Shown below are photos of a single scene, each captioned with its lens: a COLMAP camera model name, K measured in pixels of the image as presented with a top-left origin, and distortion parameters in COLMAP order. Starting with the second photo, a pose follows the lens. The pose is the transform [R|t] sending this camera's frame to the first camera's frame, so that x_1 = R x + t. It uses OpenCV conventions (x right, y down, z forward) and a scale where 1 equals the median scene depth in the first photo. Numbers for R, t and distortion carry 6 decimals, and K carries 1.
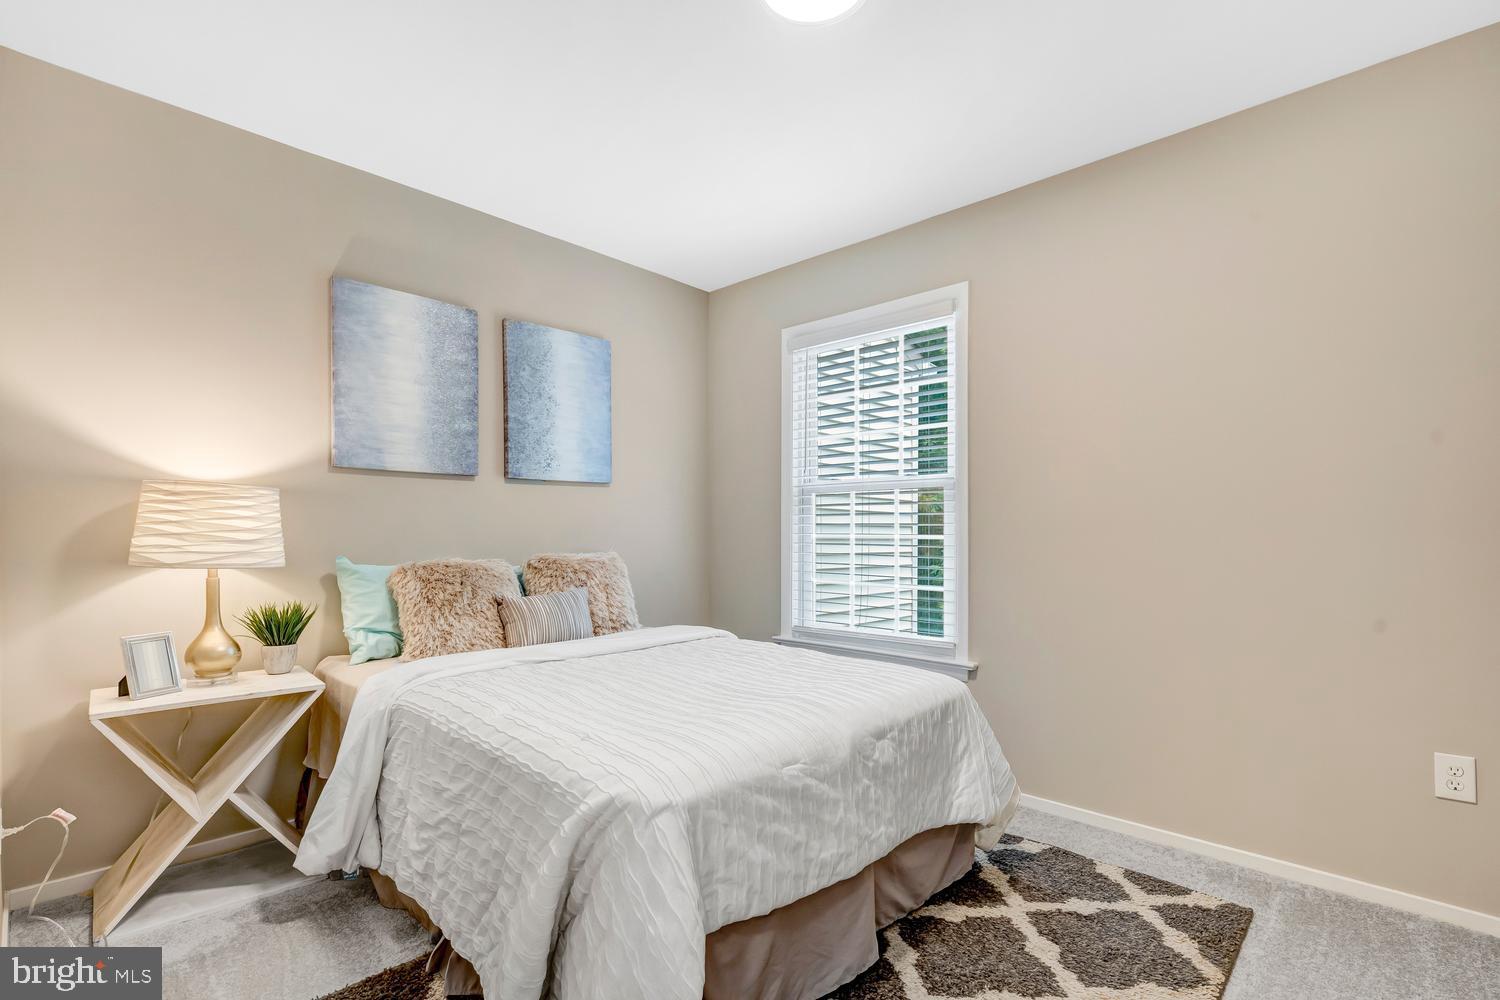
lens RADIAL K [[688.4, 0, 740.4], [0, 688.4, 533.7], [0, 0, 1]] dist [-0.004815, 0.002549]
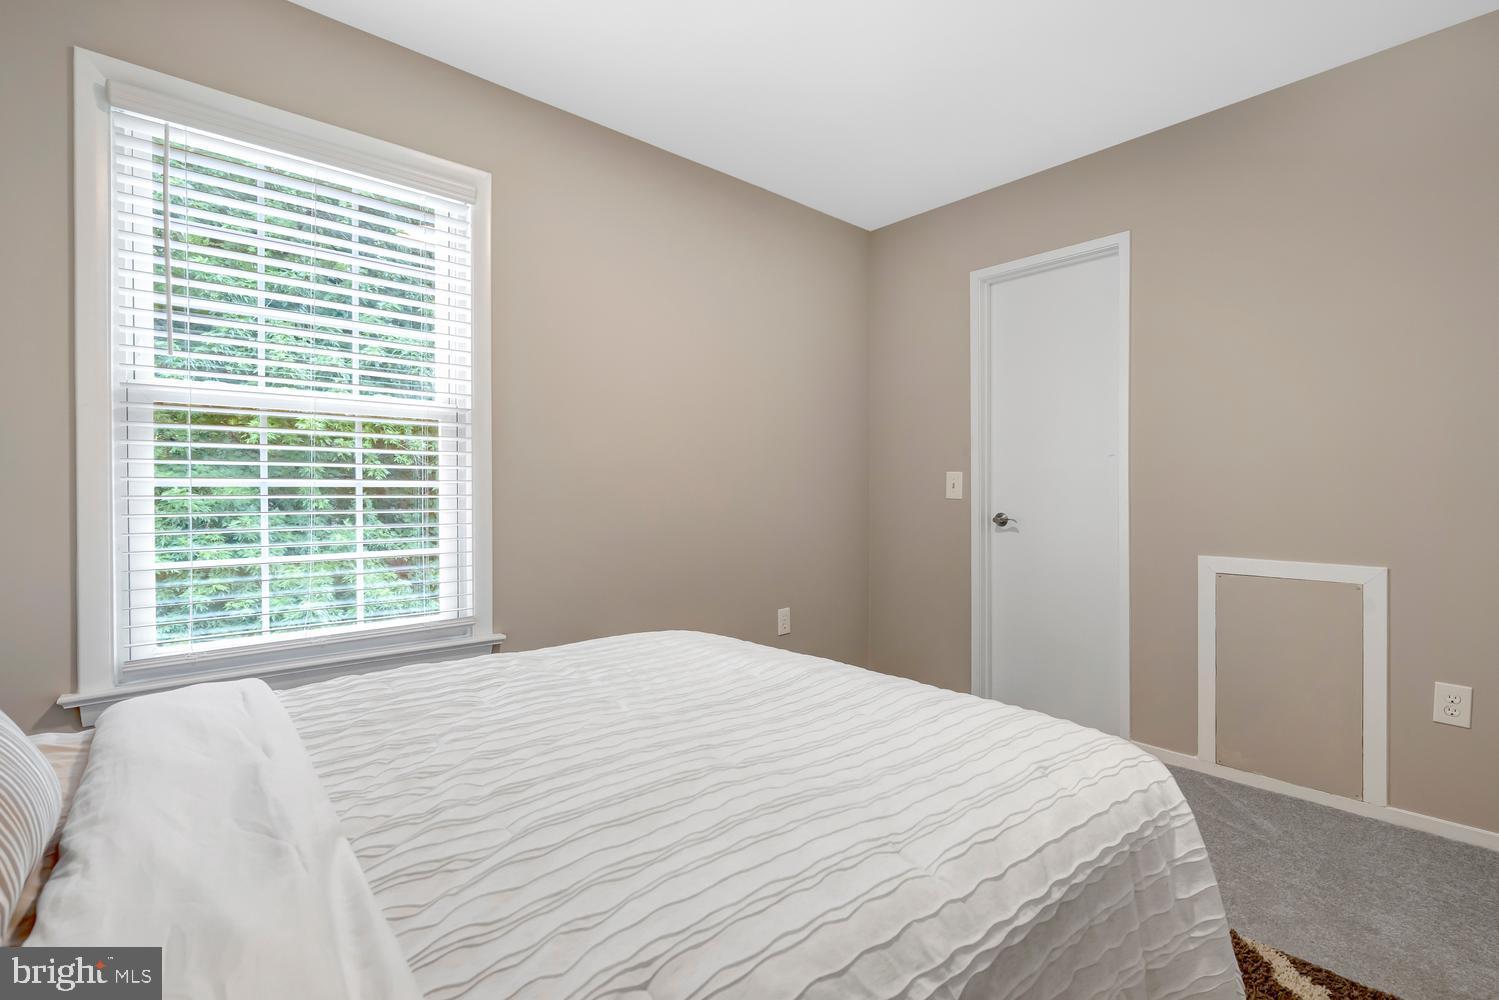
lens RADIAL K [[687.9, 0, 740.1], [0, 687.9, 489.8], [0, 0, 1]] dist [-0.004815, 0.002549]
pose [[0.090140, -0.001056, 0.995929, -0.331448], [0.005211, 0.999986, 0.000588, 0.009804], [-0.995916, 0.005136, 0.090144, 0.452424]]
